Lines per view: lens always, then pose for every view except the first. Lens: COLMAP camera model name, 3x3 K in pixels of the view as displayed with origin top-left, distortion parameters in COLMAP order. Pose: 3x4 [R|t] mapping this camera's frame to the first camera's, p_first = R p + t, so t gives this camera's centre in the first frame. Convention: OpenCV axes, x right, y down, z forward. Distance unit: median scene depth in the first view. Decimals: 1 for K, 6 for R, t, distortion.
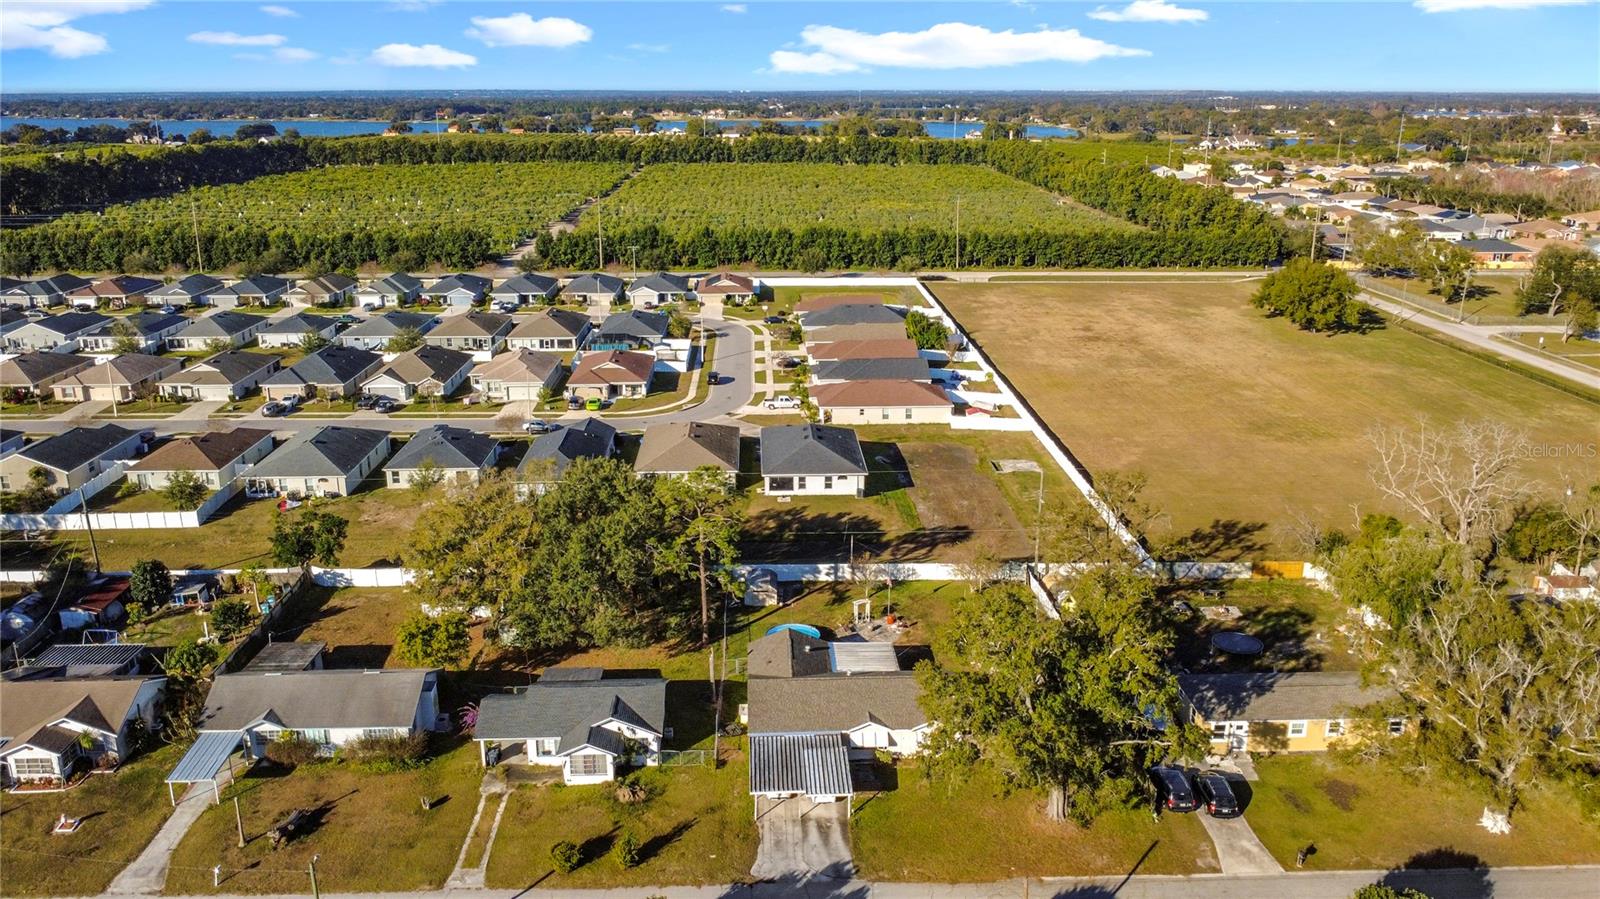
lens RADIAL K [[1226.5, 0, 800.0], [0, 1226.5, 449.5], [0, 0, 1]] dist [-0.005808, -0.001965]
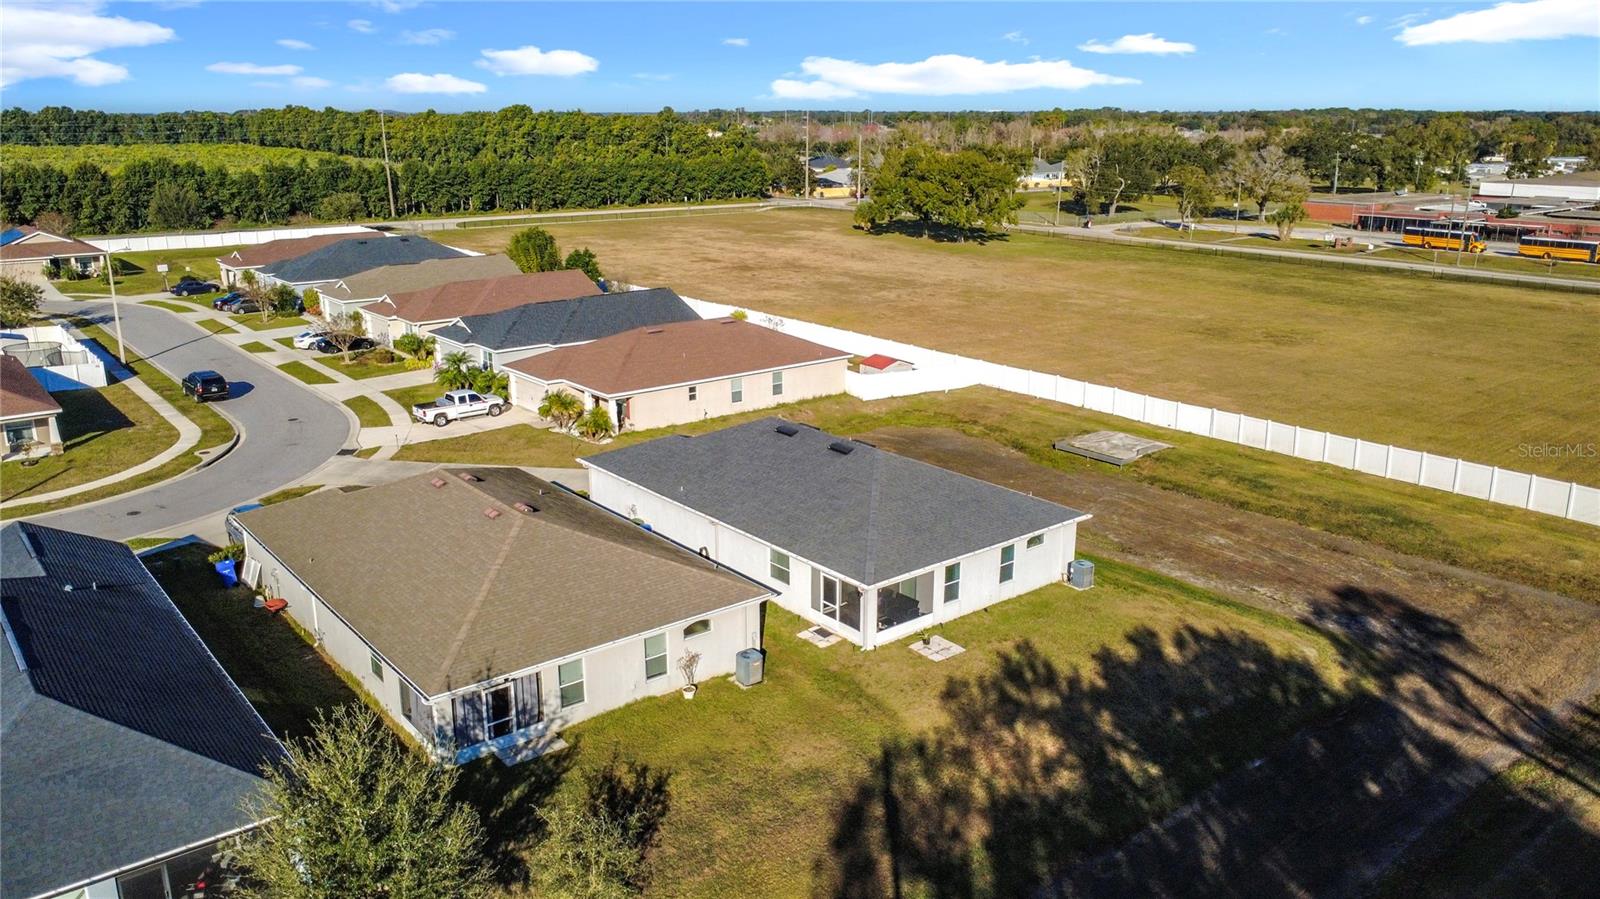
lens RADIAL K [[1198.7, 0, 800.0], [0, 1198.7, 449.5], [0, 0, 1]] dist [-0.005840, -0.004288]
pose [[0.799752, -0.162563, 0.577901, -0.131905], [0.170051, 0.984556, 0.041624, -0.017298], [-0.575743, 0.064984, 0.815045, 0.491994]]
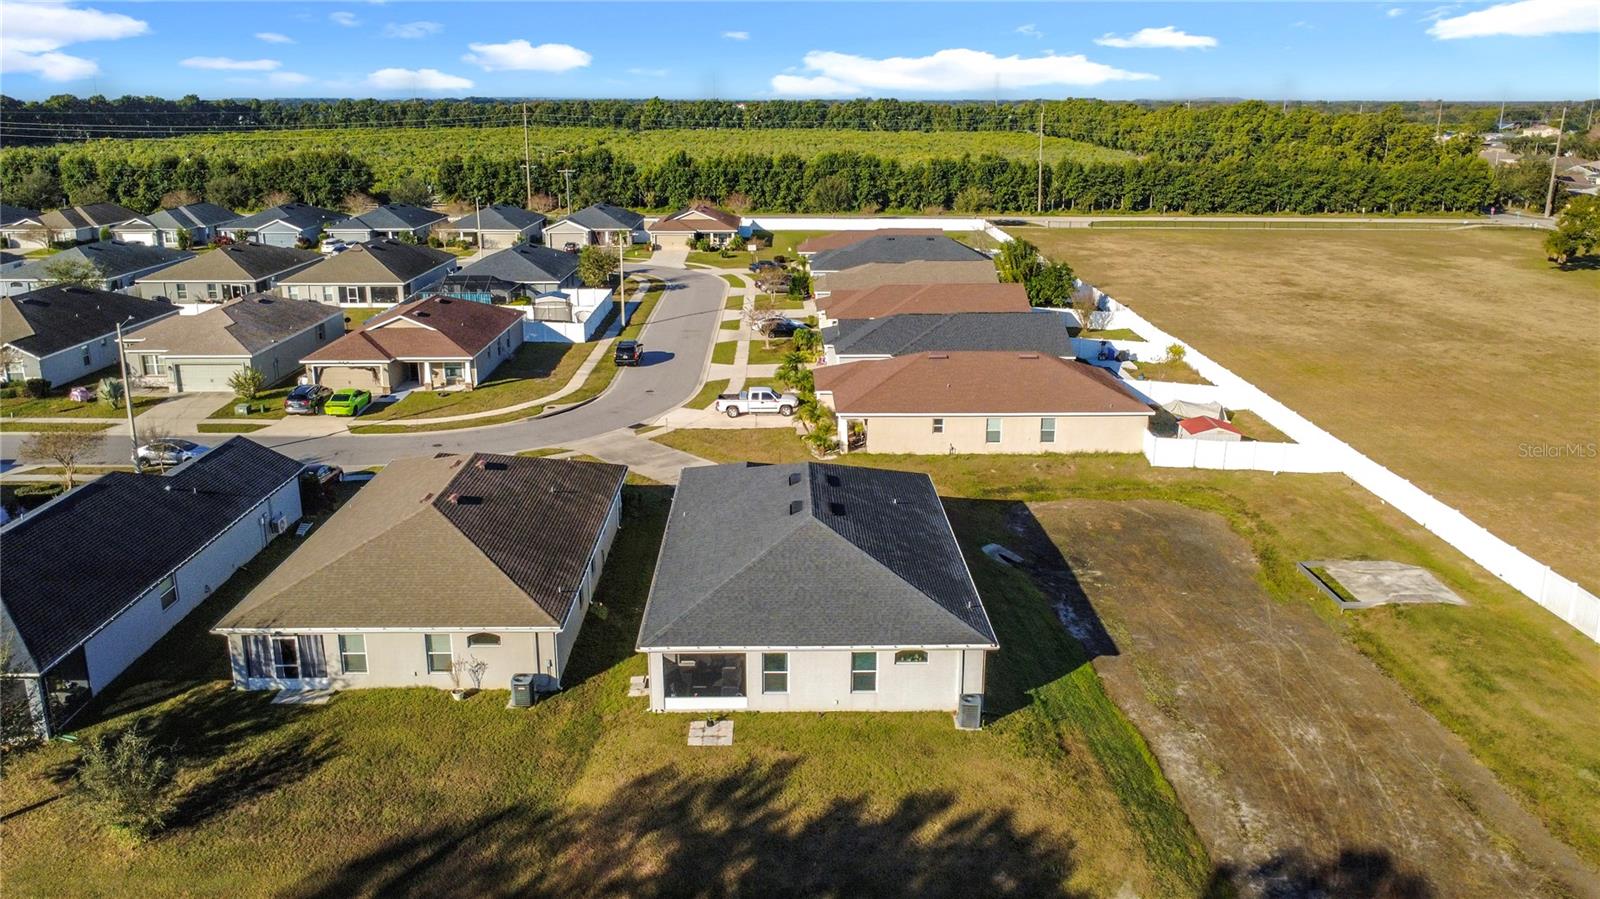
lens RADIAL K [[1191.9, 0, 797.8], [0, 1191.9, 415.7], [0, 0, 1]] dist [-0.001982, -0.006828]
pose [[0.999754, 0.007175, -0.020964, 0.008341], [-0.007748, 0.999596, -0.027348, -0.017410], [0.020759, 0.027504, 0.999406, 0.456719]]
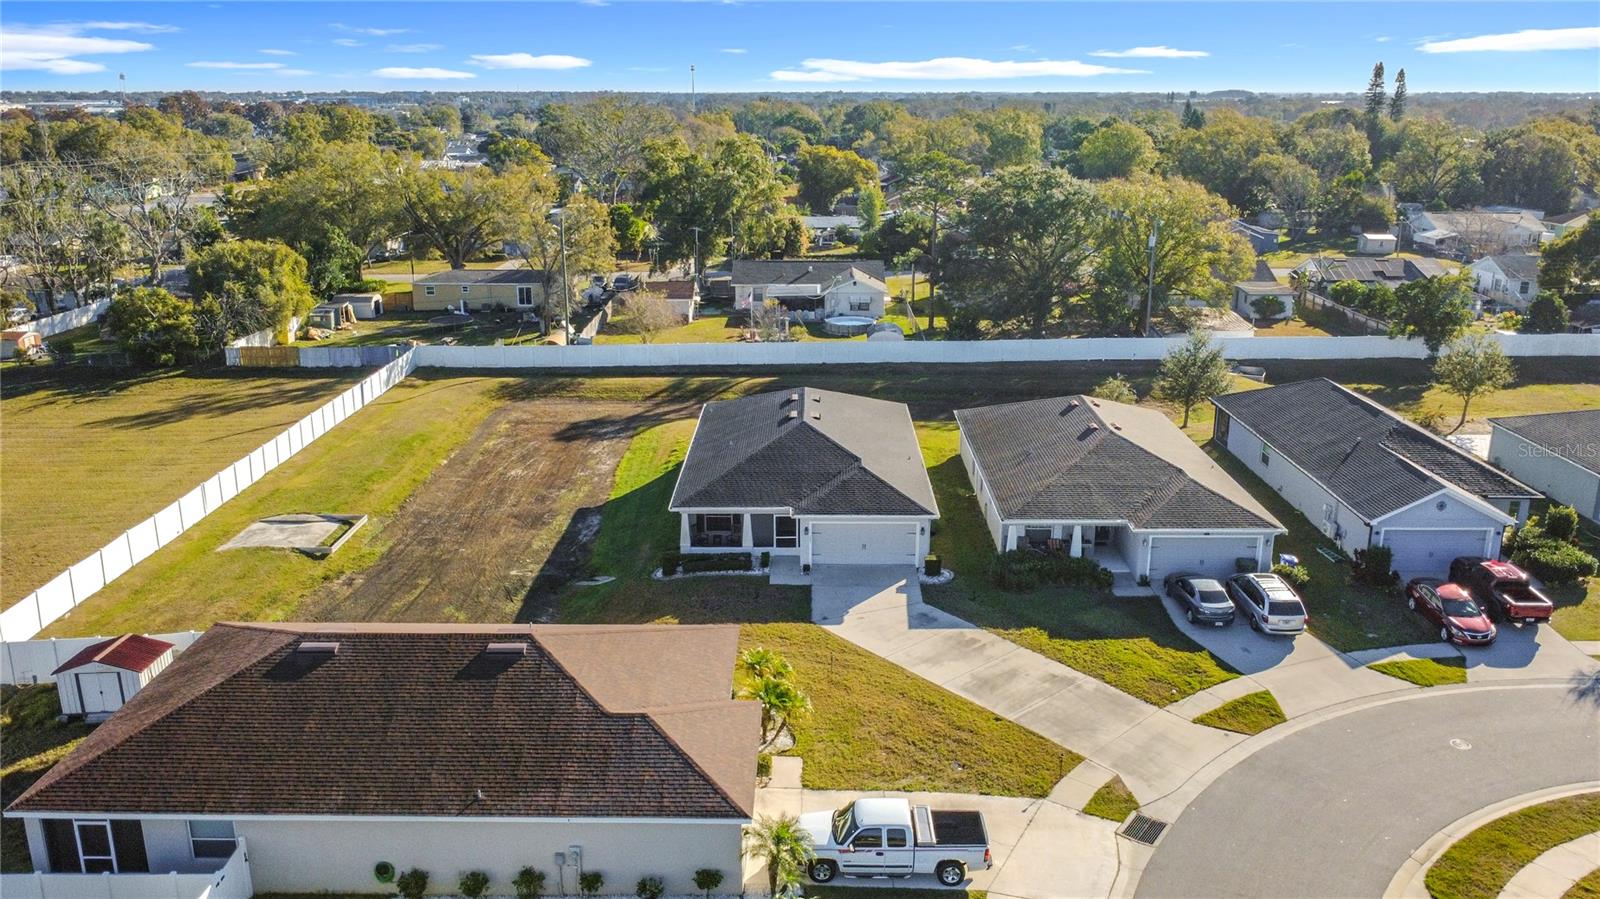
lens RADIAL K [[1195.1, 0, 794.0], [0, 1195.1, 439.2], [0, 0, 1]] dist [-0.003074, -0.003549]
pose [[-0.998537, -0.015250, 0.051884, -0.006359], [0.015187, 0.841725, 0.539693, -0.157301], [-0.051902, 0.539691, -0.840261, 0.922567]]
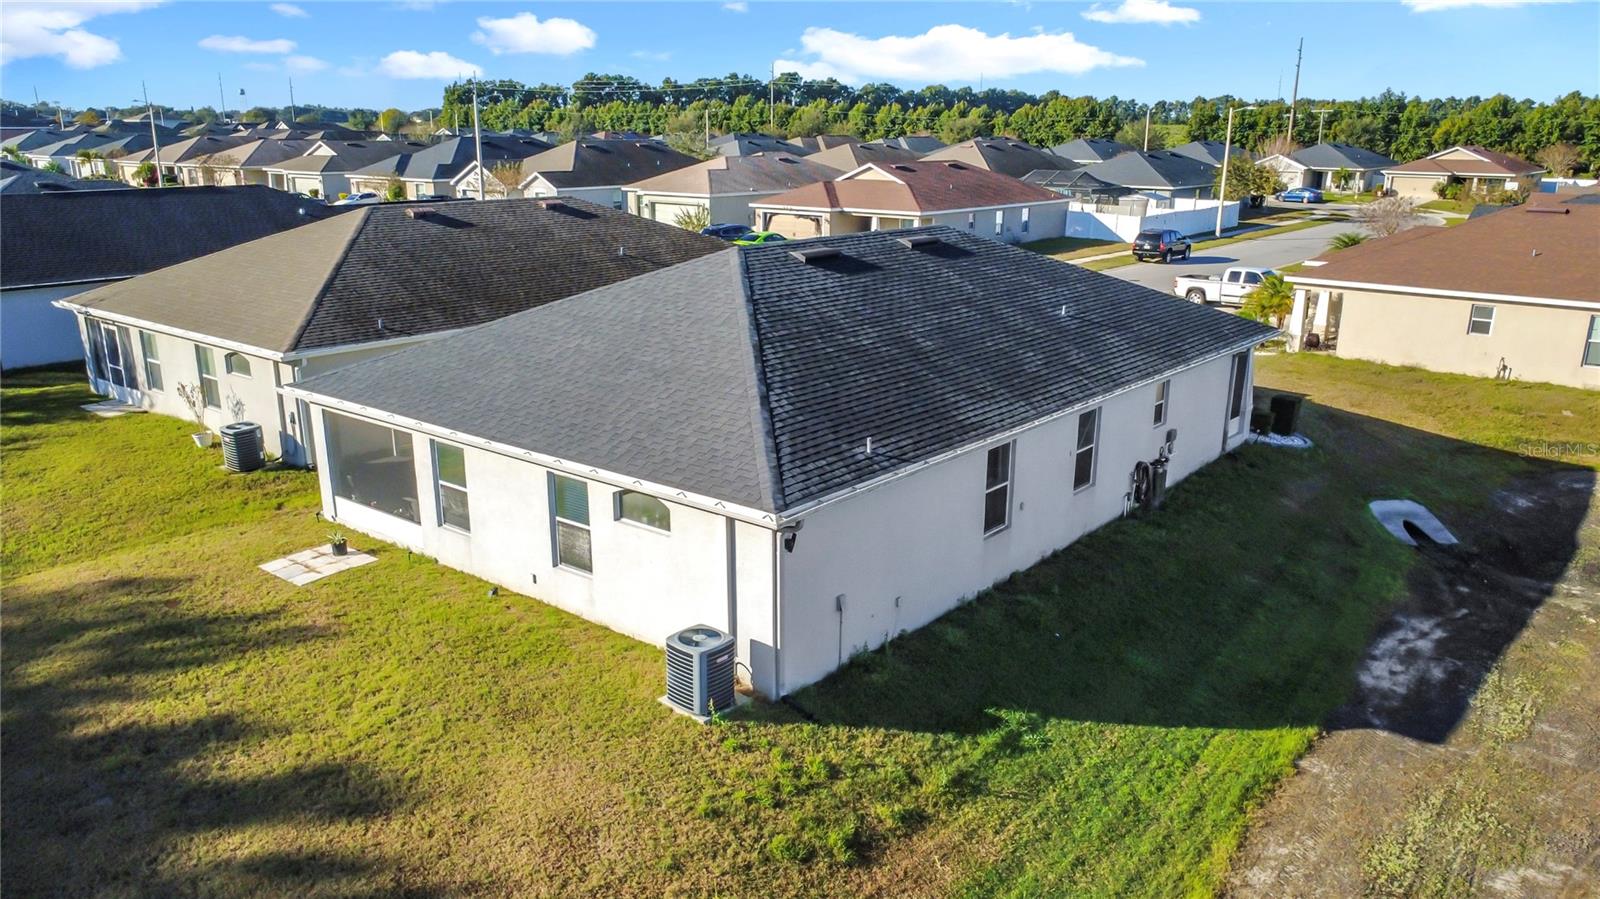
lens RADIAL K [[1206.1, 0, 801.1], [0, 1206.1, 479.9], [0, 0, 1]] dist [-0.010942, -0.004240]
pose [[0.750036, 0.192483, -0.632768, 0.079442], [-0.193480, 0.978718, 0.068382, 0.005468], [0.632464, 0.071139, 0.771316, 0.588624]]
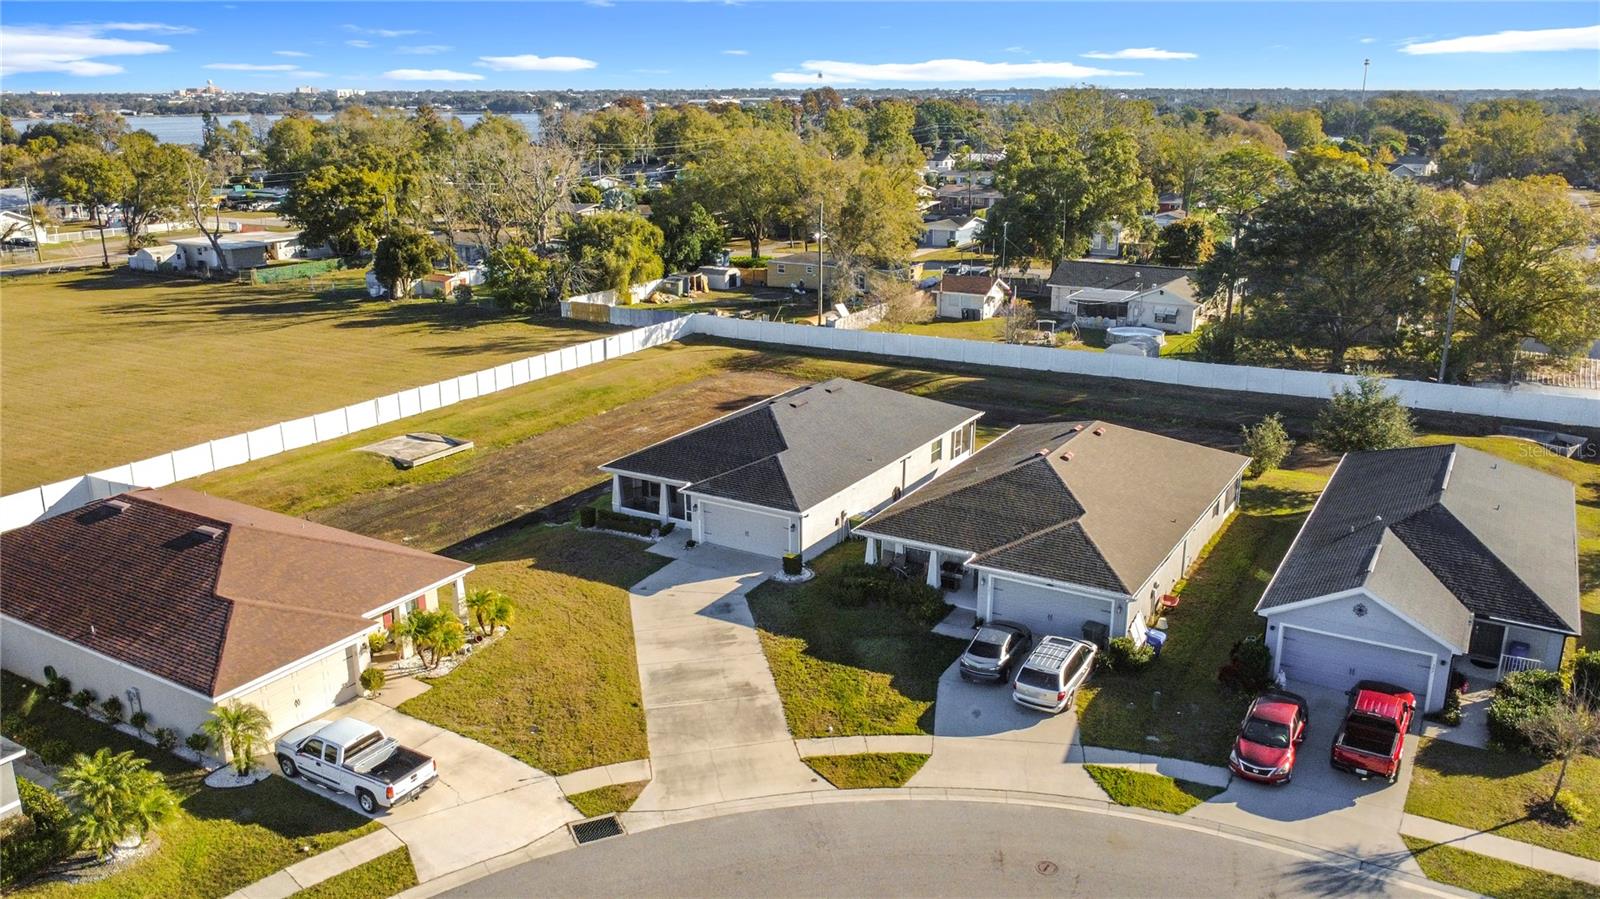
lens RADIAL K [[1202.9, 0, 800.0], [0, 1202.9, 449.5], [0, 0, 1]] dist [-0.003164, -0.003345]
pose [[-0.836998, -0.155343, 0.524693, -0.144825], [0.156907, 0.850461, 0.502092, -0.142219], [-0.524228, 0.502578, -0.687460, 0.881745]]
